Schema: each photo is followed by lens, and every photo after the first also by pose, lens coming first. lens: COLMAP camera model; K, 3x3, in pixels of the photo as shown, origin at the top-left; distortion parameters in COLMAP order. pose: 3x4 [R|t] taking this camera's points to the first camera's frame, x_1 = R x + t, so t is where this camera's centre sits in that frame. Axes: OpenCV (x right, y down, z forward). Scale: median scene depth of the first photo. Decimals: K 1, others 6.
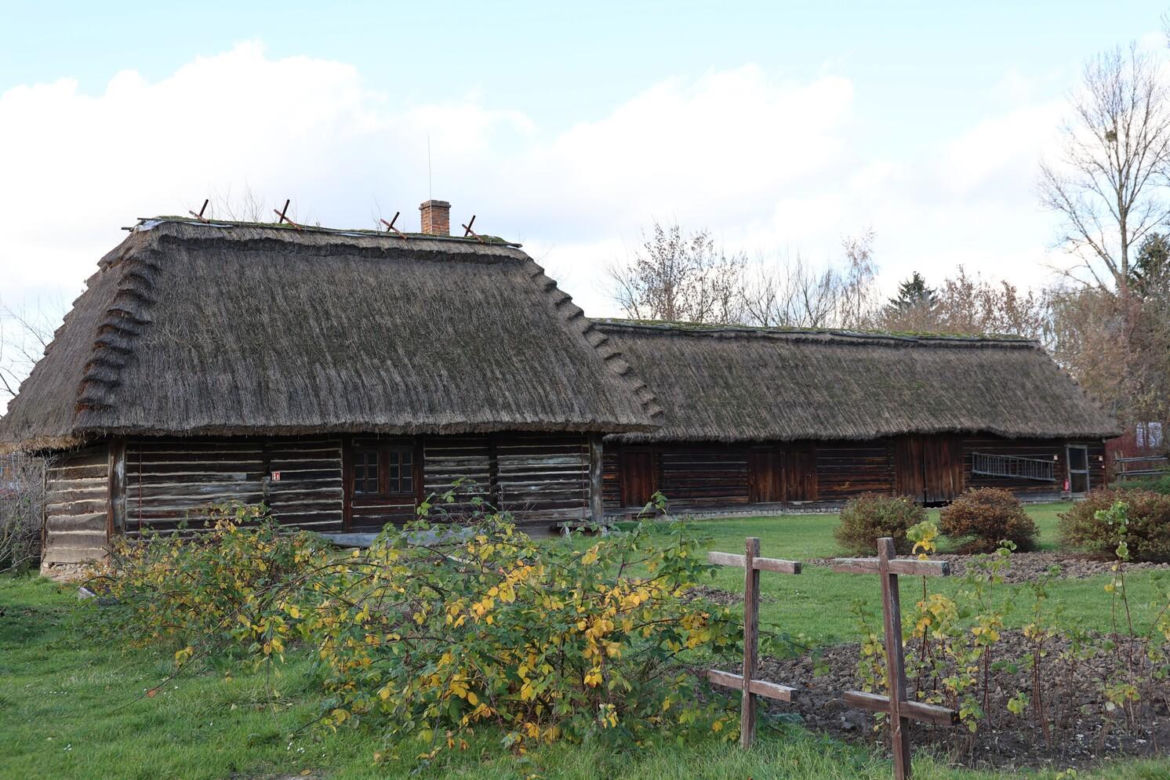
lens RADIAL K [[1413.8, 0, 586.3], [0, 1413.8, 387.9], [0, 0, 1]] dist [0.054022, 0.000000]
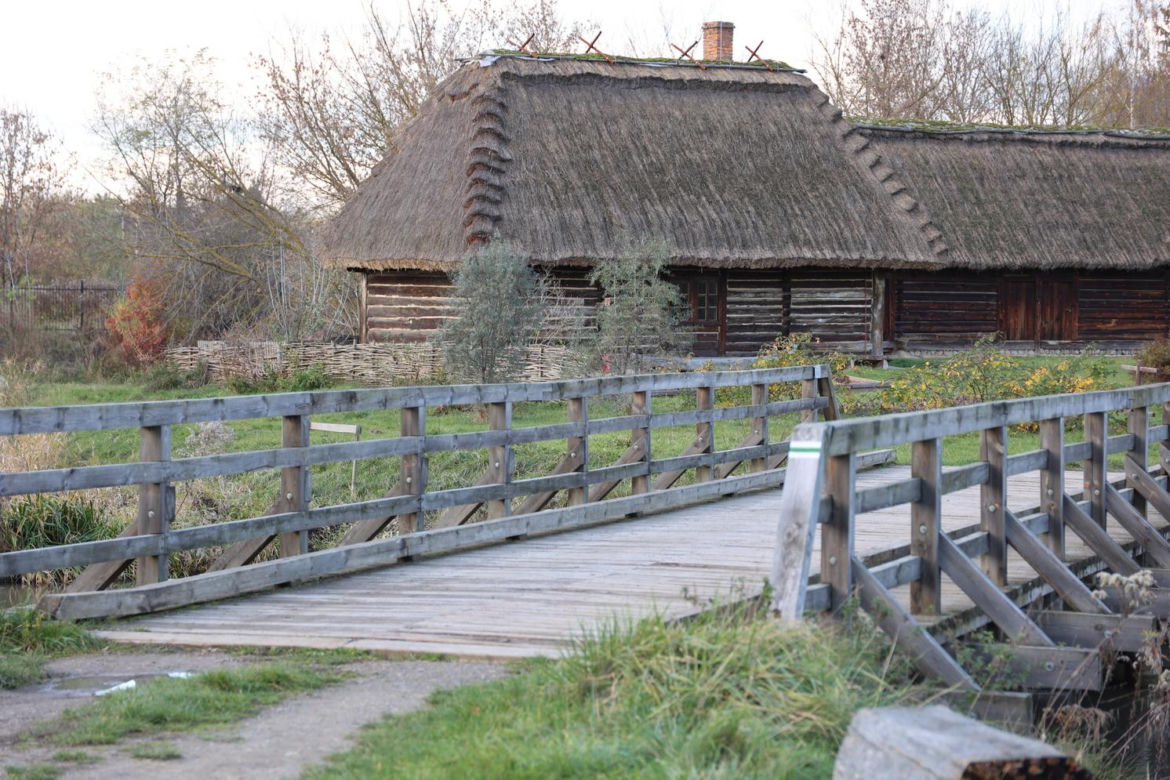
lens RADIAL K [[2951.1, 0, 583.7], [0, 2951.1, 389.6], [0, 0, 1]] dist [0.587281, 0.000000]
pose [[0.998848, 0.038027, 0.029263, -0.266712], [-0.040858, 0.993828, 0.103136, -0.093431], [-0.025160, -0.104213, 0.994237, -1.132315]]
